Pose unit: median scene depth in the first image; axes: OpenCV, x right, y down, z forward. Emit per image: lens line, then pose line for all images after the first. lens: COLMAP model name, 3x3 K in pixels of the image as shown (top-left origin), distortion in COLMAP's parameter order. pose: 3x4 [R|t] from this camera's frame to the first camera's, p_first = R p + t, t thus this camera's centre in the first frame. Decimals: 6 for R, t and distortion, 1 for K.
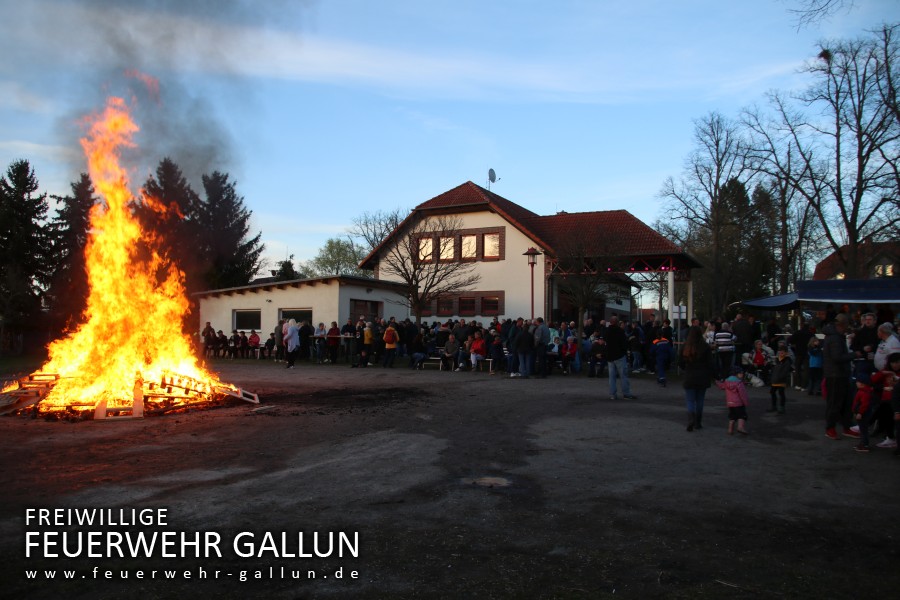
lens RADIAL K [[679.7, 0, 437.2], [0, 679.7, 320.8], [0, 0, 1]] dist [-0.130652, 0.087896]
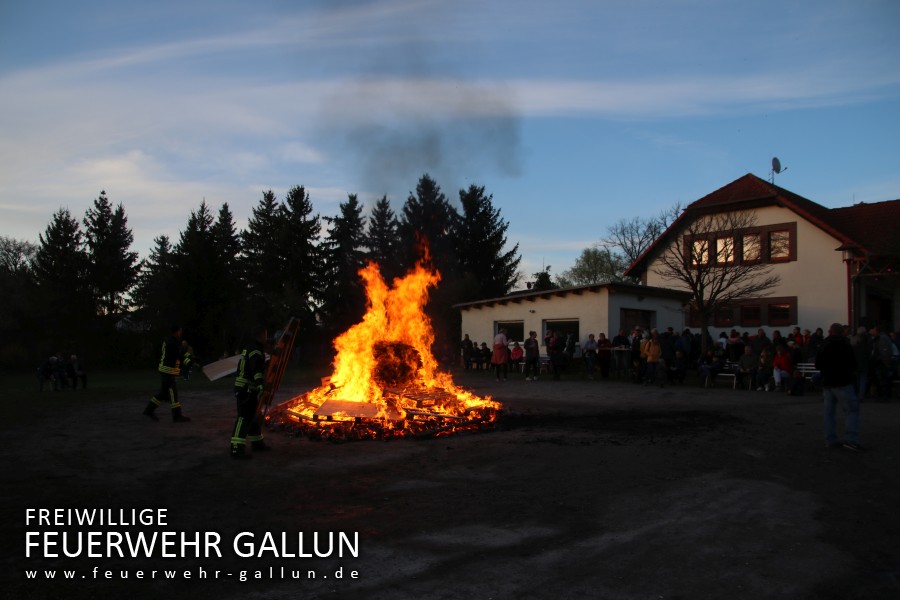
lens RADIAL K [[679.7, 0, 437.2], [0, 679.7, 320.8], [0, 0, 1]] dist [-0.130652, 0.087896]
pose [[0.932628, -0.011025, -0.360671, -0.023325], [0.004192, 0.999797, -0.019722, 0.001296], [0.360815, 0.016881, 0.932484, 0.047866]]
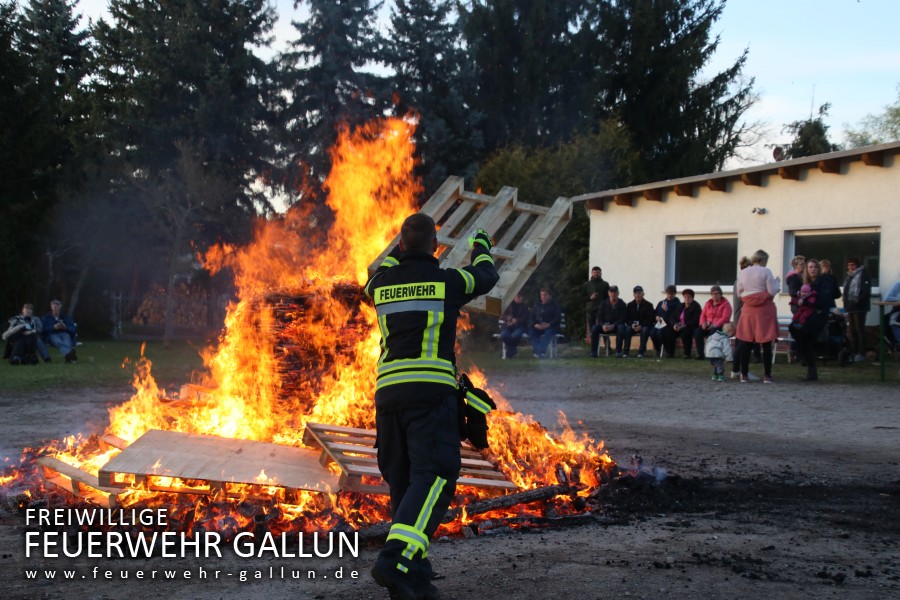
lens RADIAL K [[1516.3, 0, 450.0], [0, 1516.3, 300.0], [0, 0, 1]] dist [0.236421, 1.146452]
pose [[0.900865, 0.008816, -0.434010, -0.020492], [0.000083, 0.999790, 0.020481, 0.002571], [0.434099, -0.018487, 0.900675, 0.098892]]
